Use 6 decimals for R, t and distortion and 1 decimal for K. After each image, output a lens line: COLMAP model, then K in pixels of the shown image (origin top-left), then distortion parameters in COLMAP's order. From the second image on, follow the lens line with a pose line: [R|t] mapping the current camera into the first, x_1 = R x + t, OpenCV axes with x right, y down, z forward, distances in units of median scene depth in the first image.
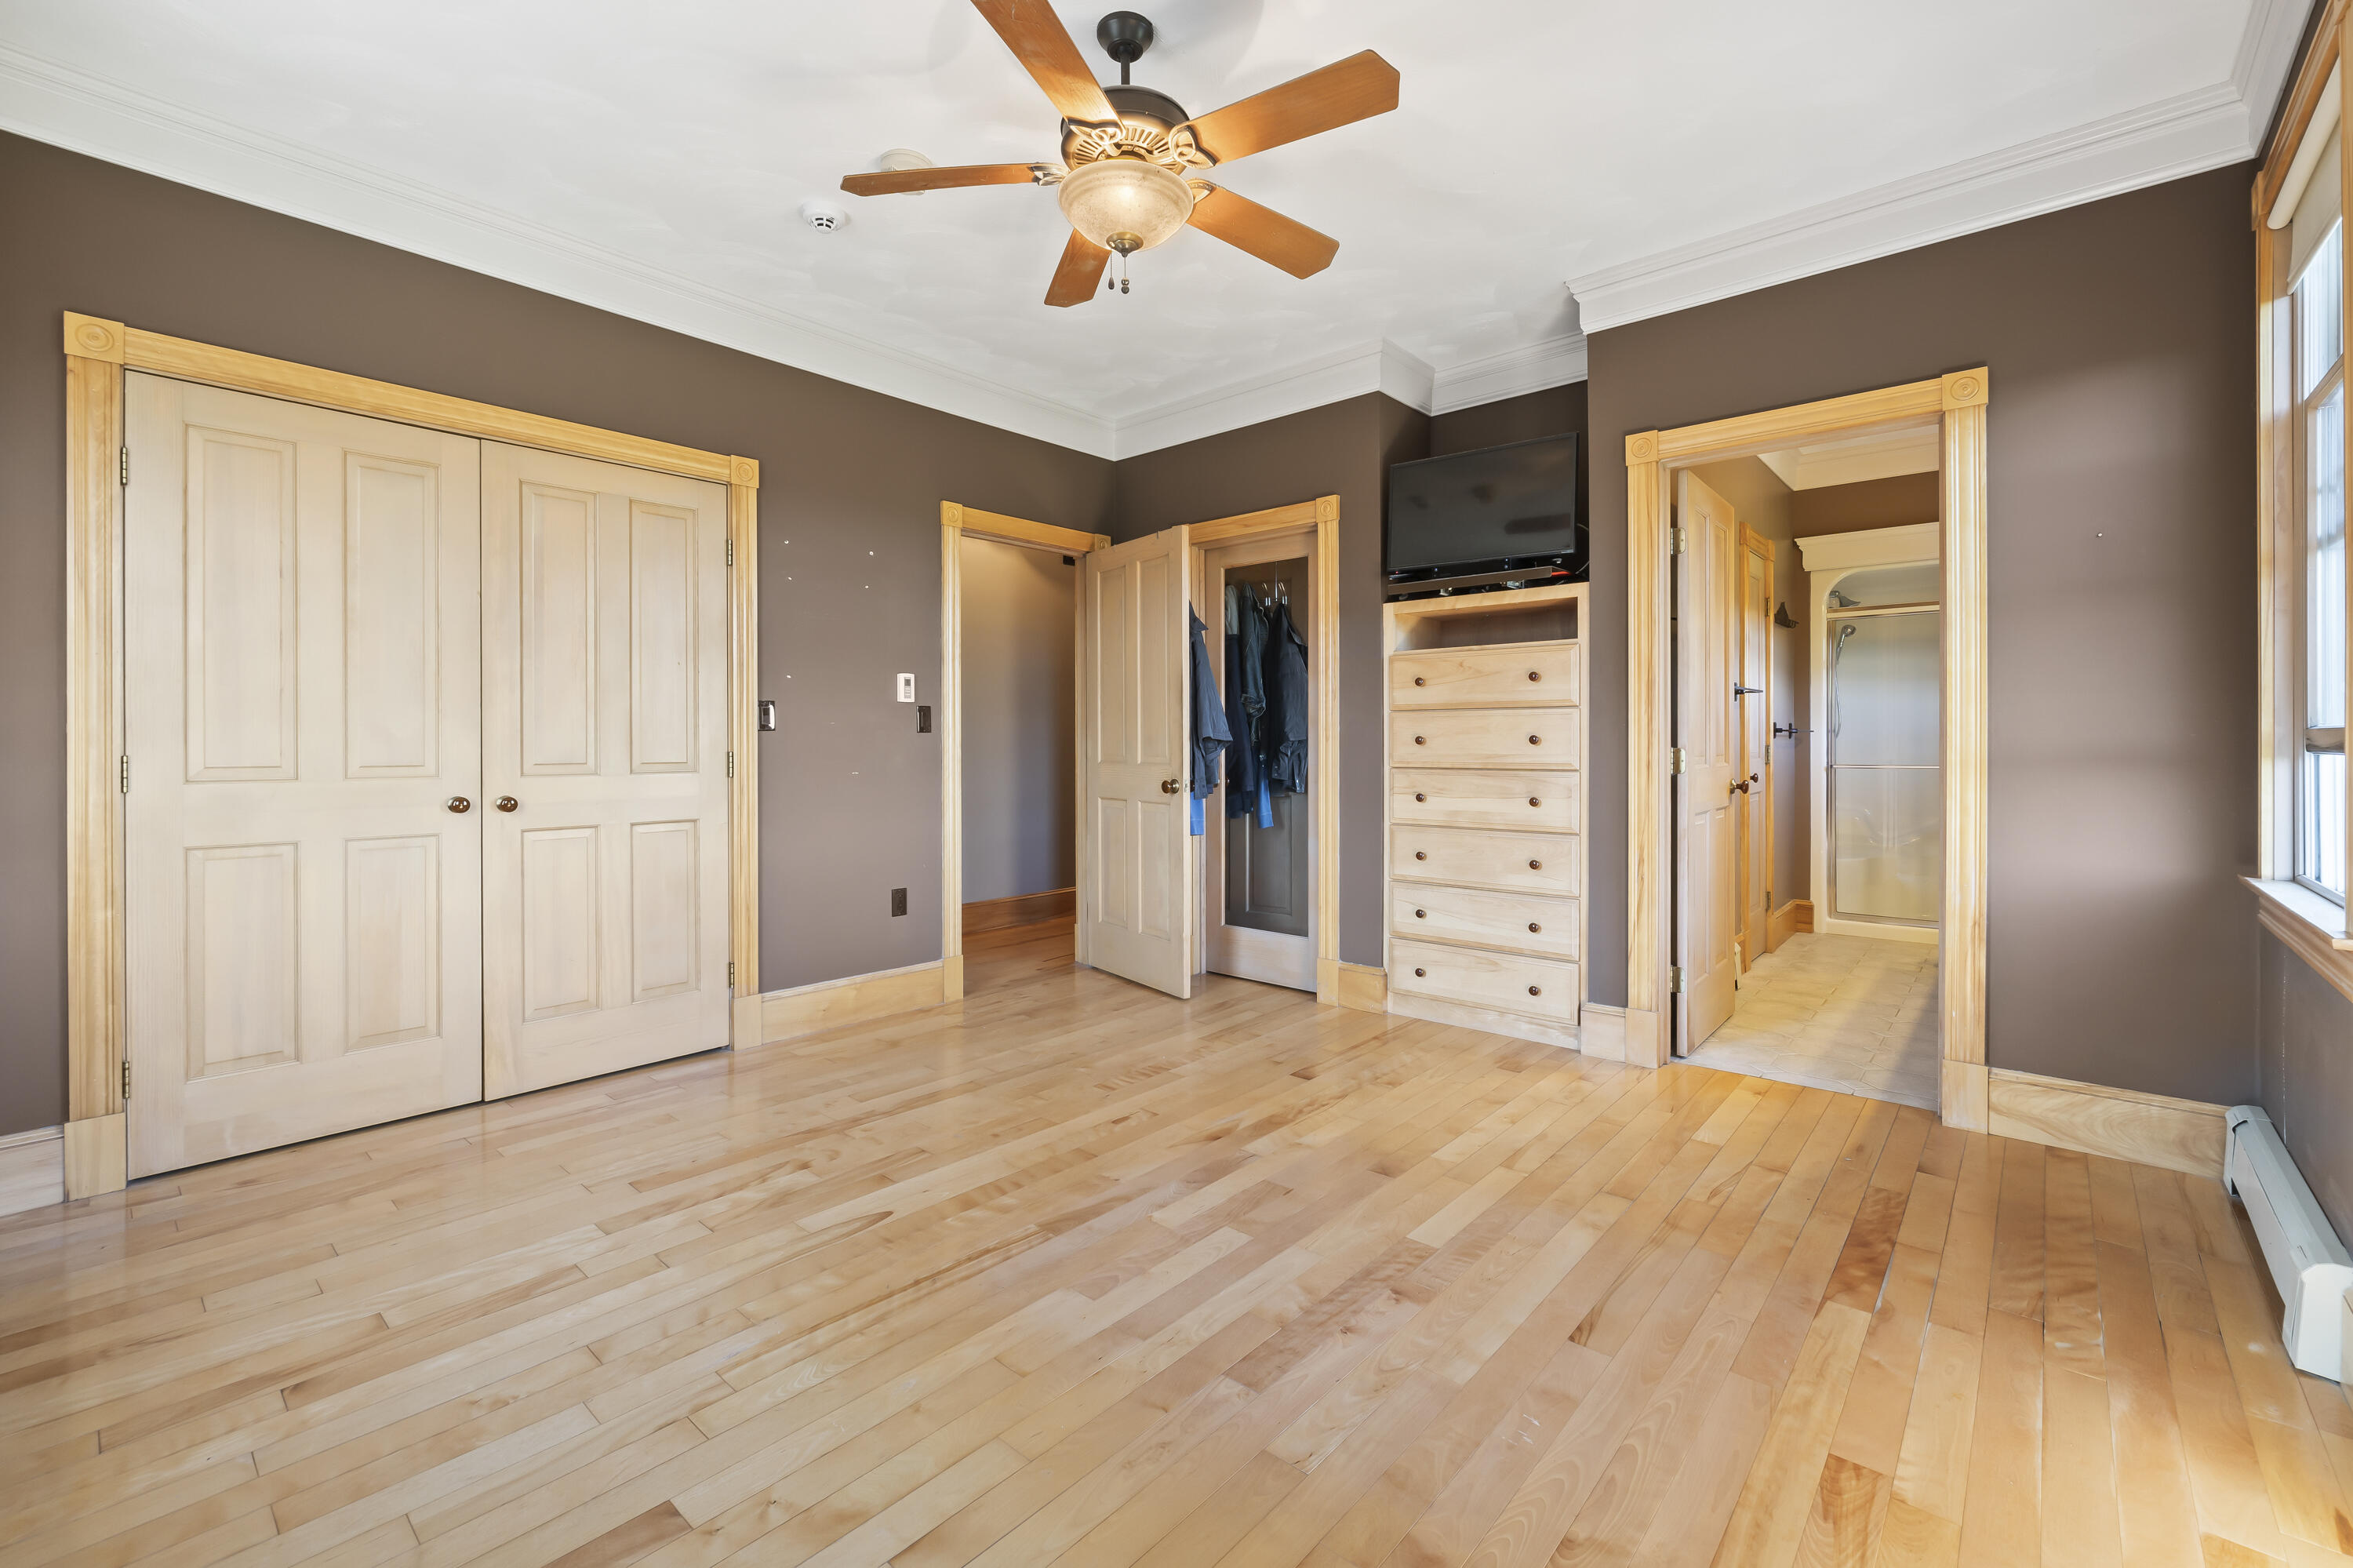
lens RADIAL K [[993.9, 0, 1164.0], [0, 993.9, 754.3], [0, 0, 1]] dist [-0.004752, -0.000085]
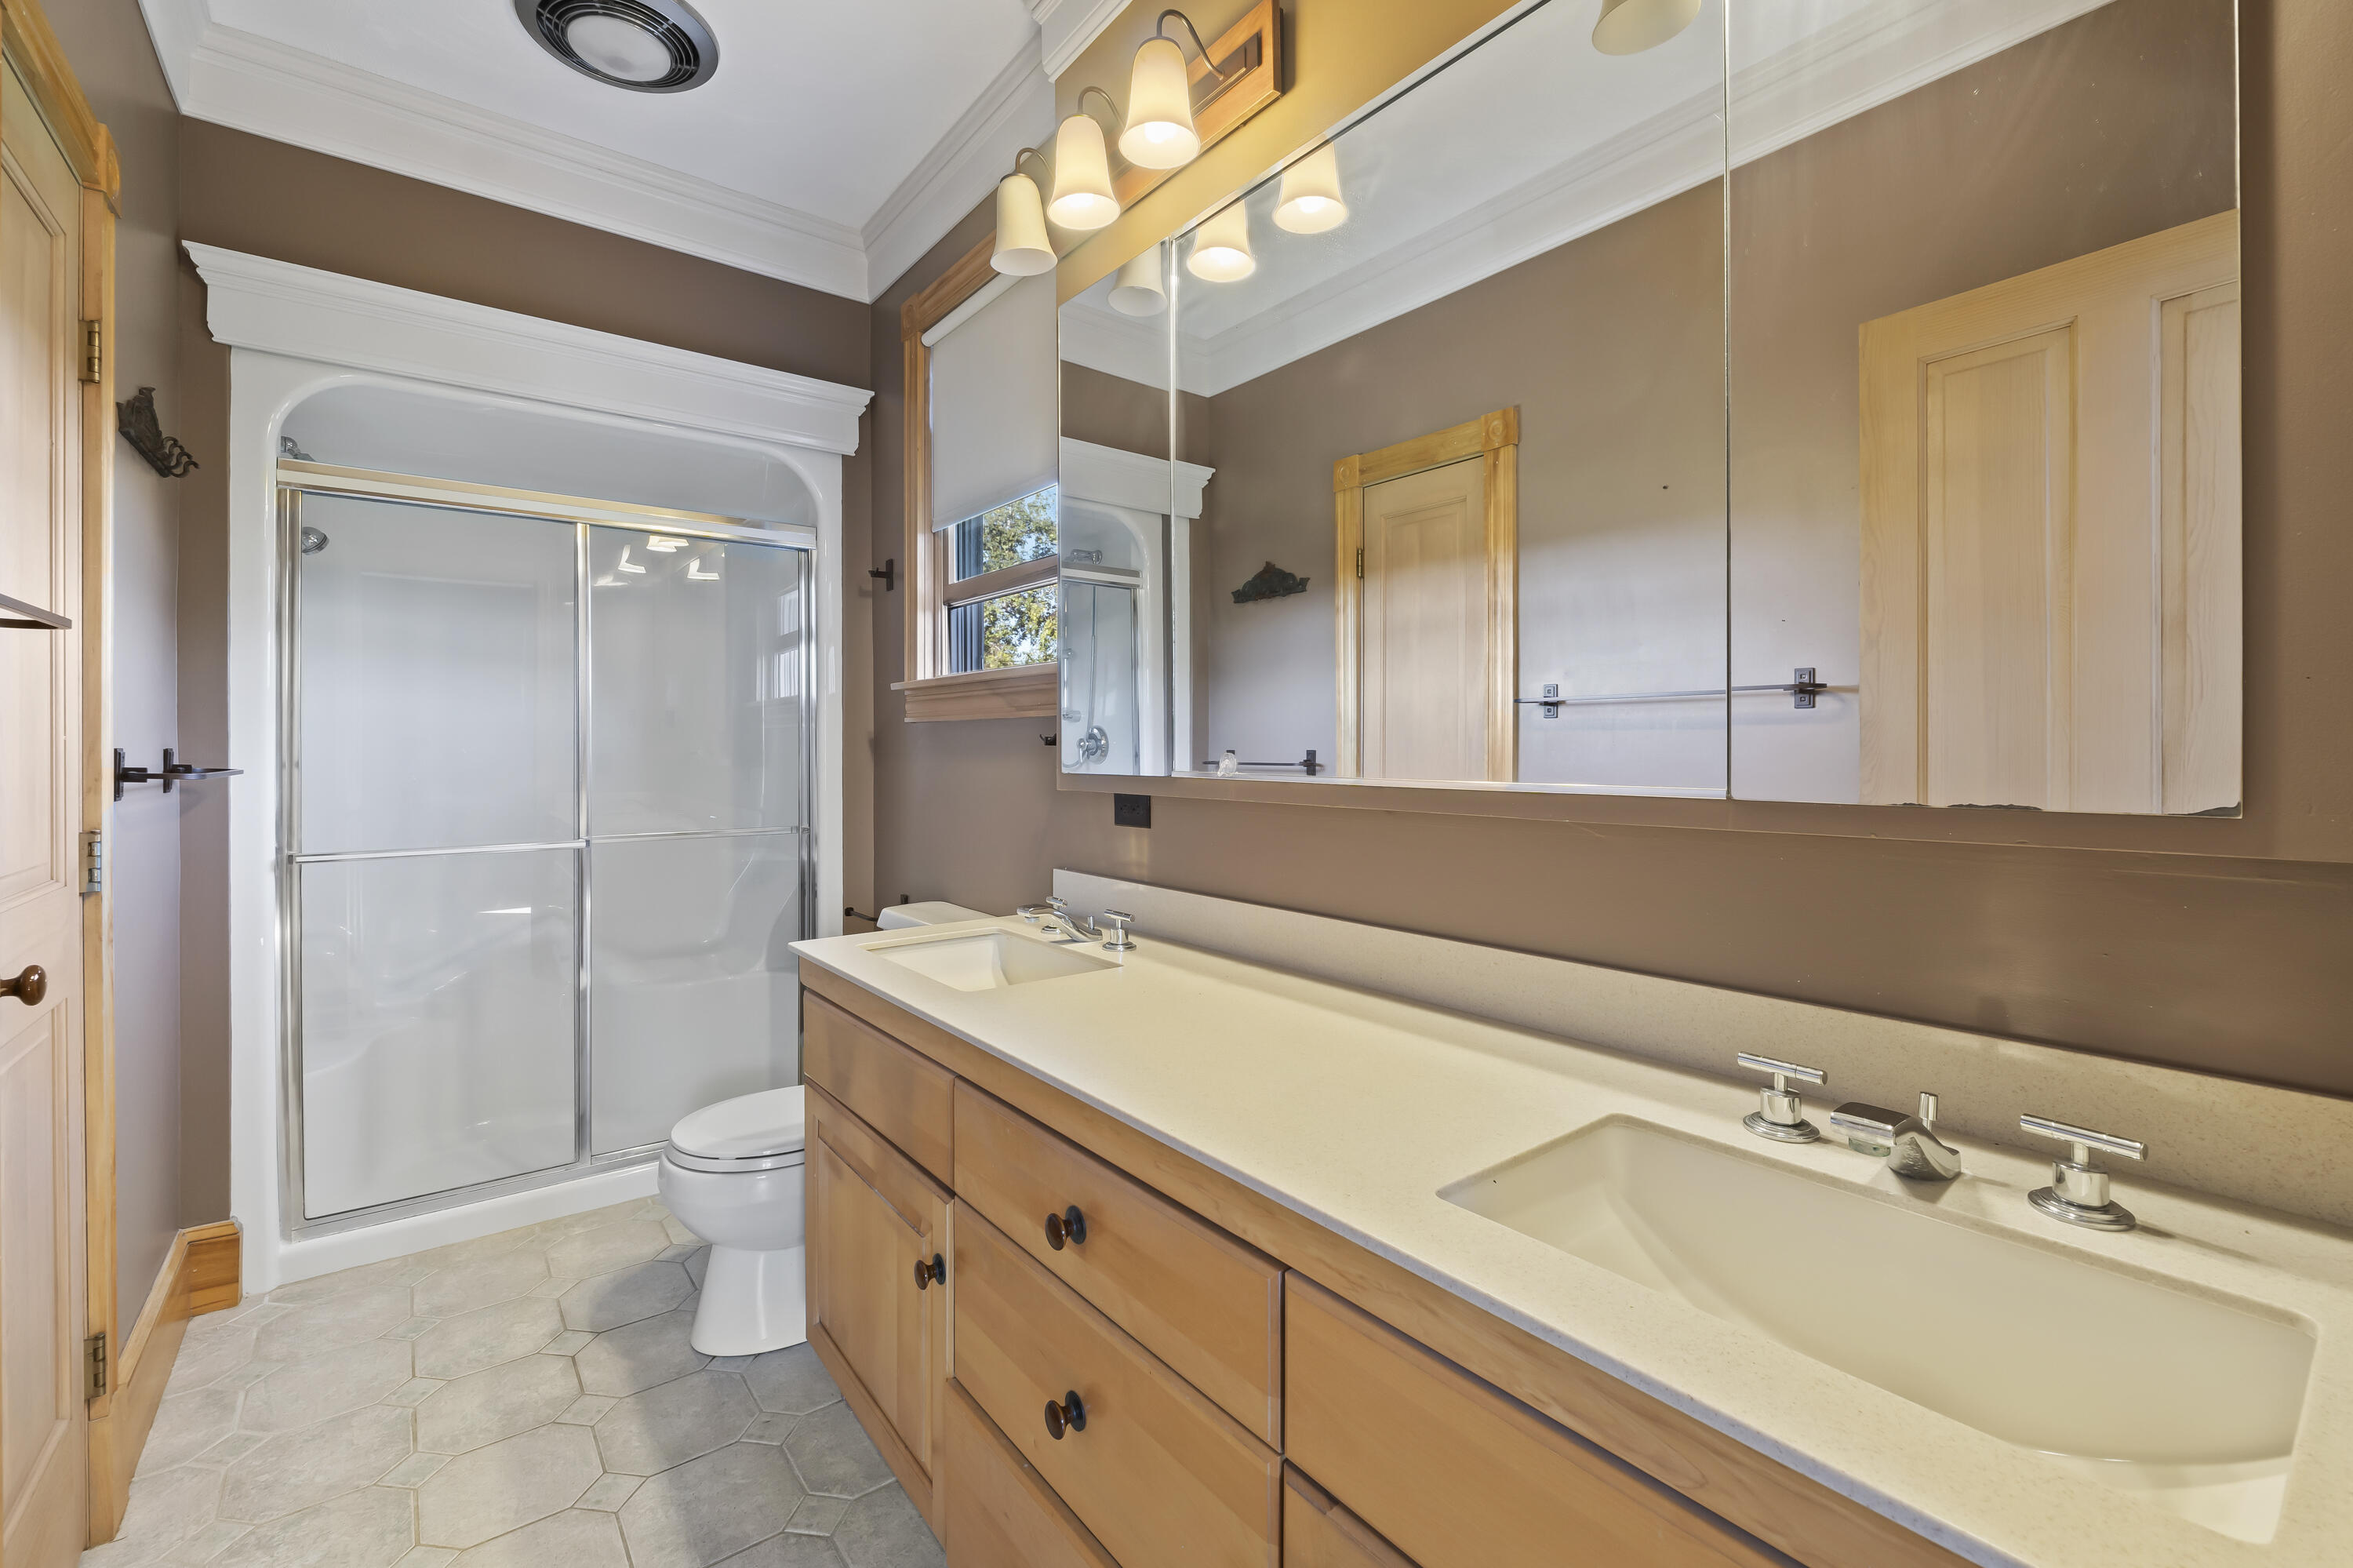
lens RADIAL K [[993.9, 0, 1164.0], [0, 993.9, 754.3], [0, 0, 1]] dist [-0.004752, -0.000085]
pose [[0.191111, 0.001978, 0.981566, 0.350731], [0.004272, 0.999987, -0.002847, -0.026962], [-0.981559, 0.004738, 0.191100, 0.580342]]
